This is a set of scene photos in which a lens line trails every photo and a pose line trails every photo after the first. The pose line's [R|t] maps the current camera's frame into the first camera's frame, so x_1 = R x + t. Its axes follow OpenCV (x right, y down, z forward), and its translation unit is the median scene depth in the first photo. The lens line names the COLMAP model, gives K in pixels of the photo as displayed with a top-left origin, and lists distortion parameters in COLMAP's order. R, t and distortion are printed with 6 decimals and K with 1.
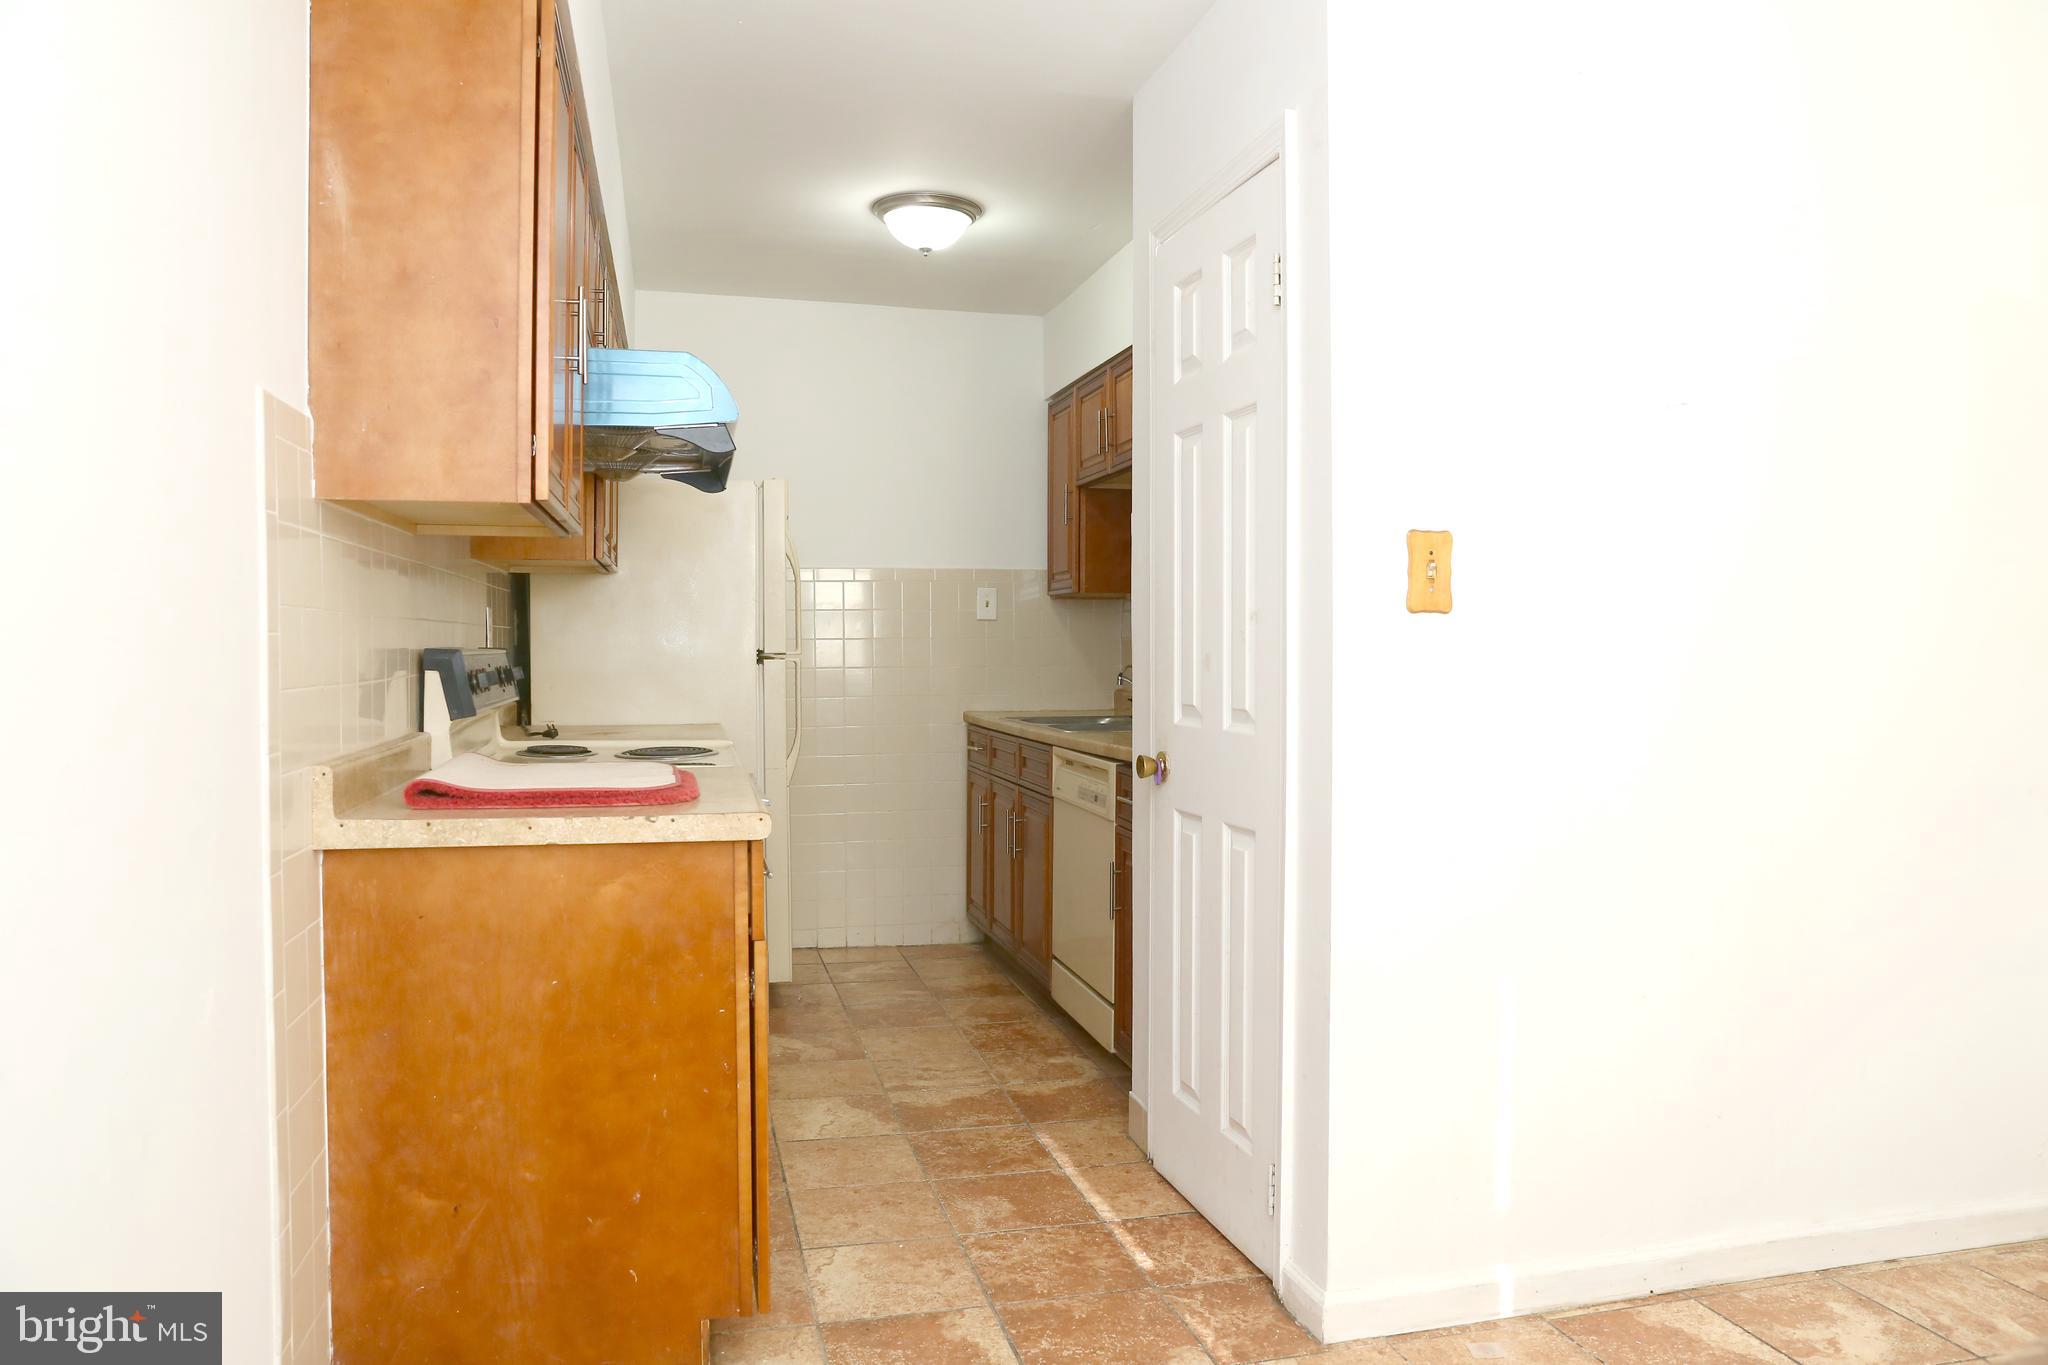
lens RADIAL K [[1392.8, 0, 1035.9], [0, 1392.8, 673.7], [0, 0, 1]] dist [-0.107957, 0.076758]
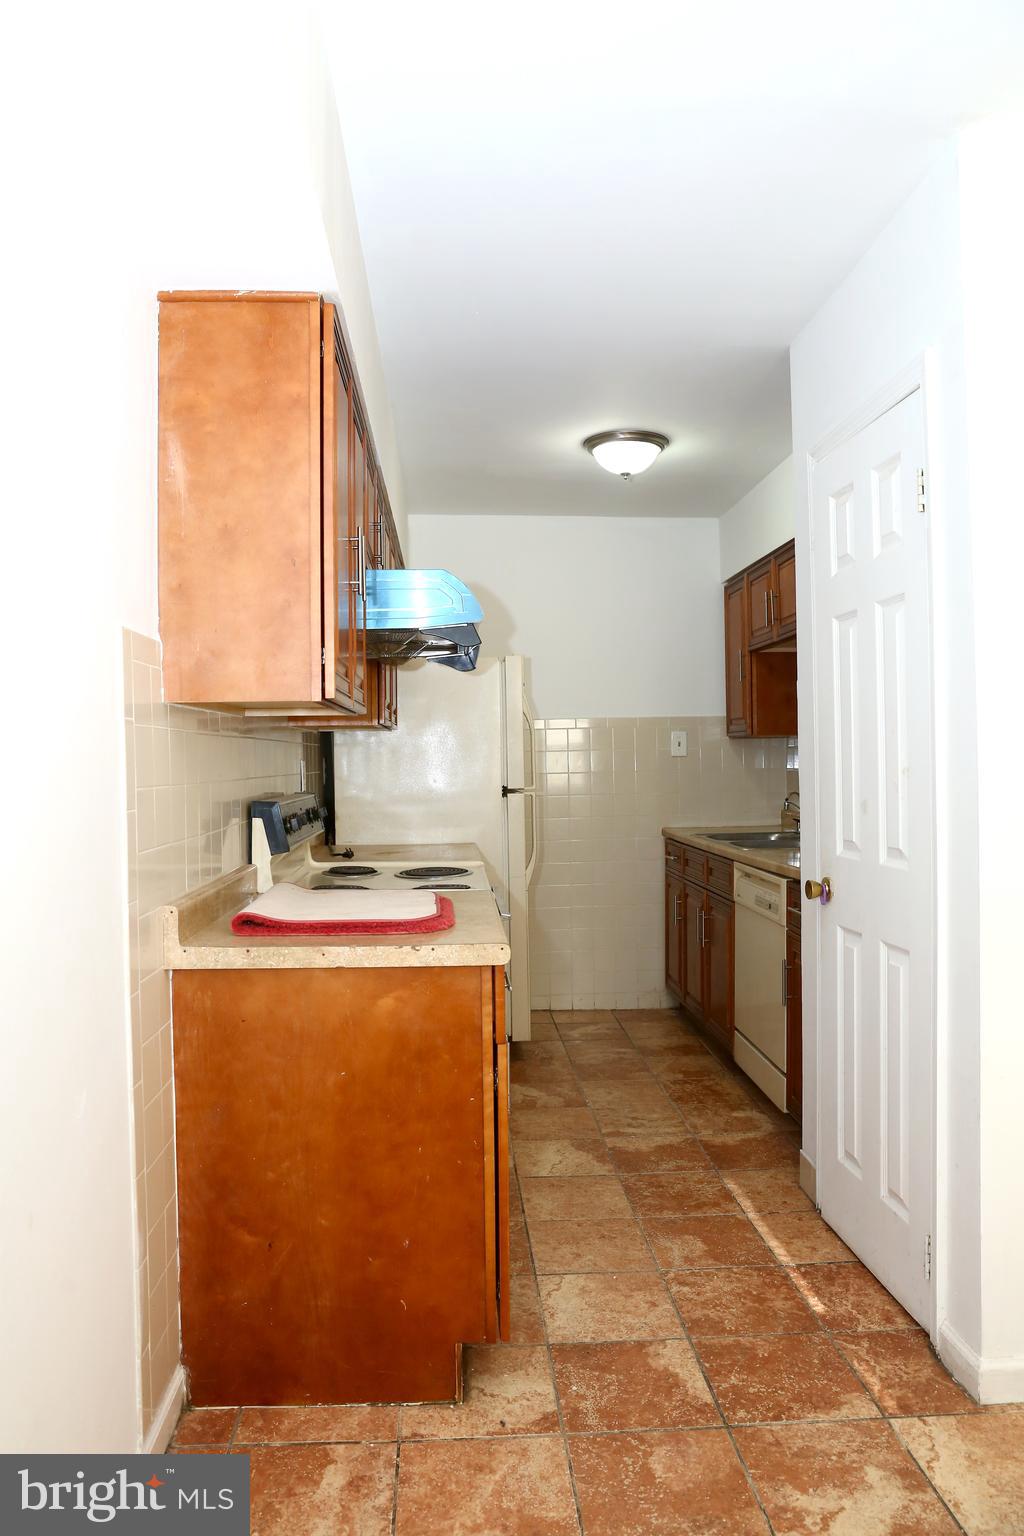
lens RADIAL K [[1044.6, 0, 501.2], [0, 1044.6, 760.1], [0, 0, 1]] dist [-0.107957, 0.076758]
pose [[0.979427, -0.015070, -0.201233, -0.005768], [0.011041, 0.999716, -0.021132, -0.034983], [0.201494, 0.018475, 0.979315, 0.059546]]
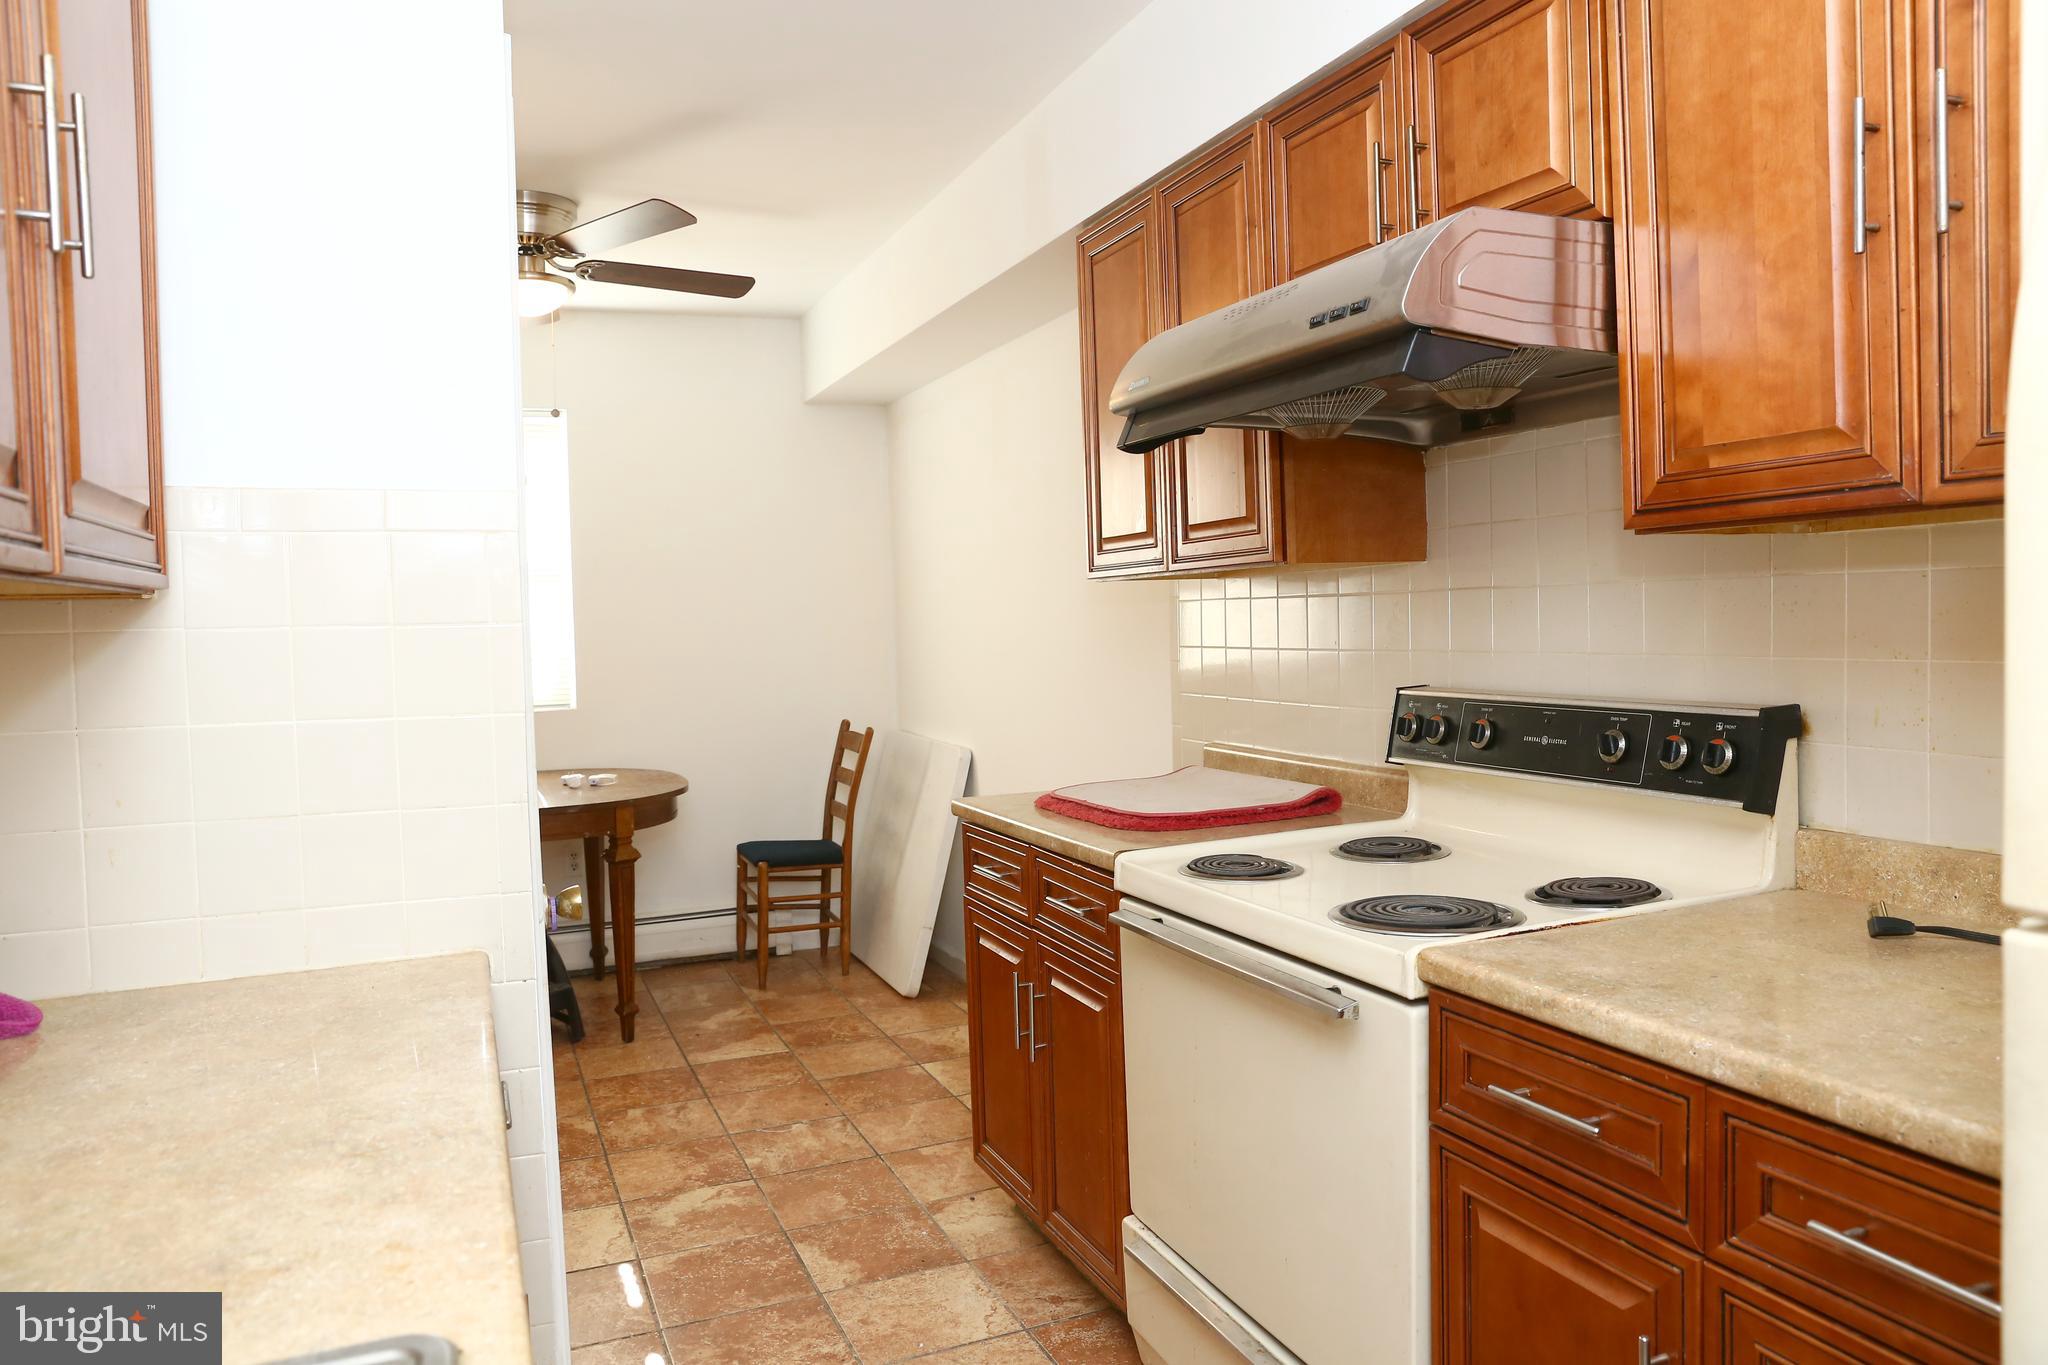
lens RADIAL K [[1392.8, 0, 1033.1], [0, 1392.8, 687.5], [0, 0, 1]] dist [-0.107957, 0.076758]
pose [[-0.989204, 0.039982, -0.140987, -0.061250], [0.029976, 0.996926, 0.072392, -0.089793], [0.143448, 0.067384, -0.987361, 1.893981]]
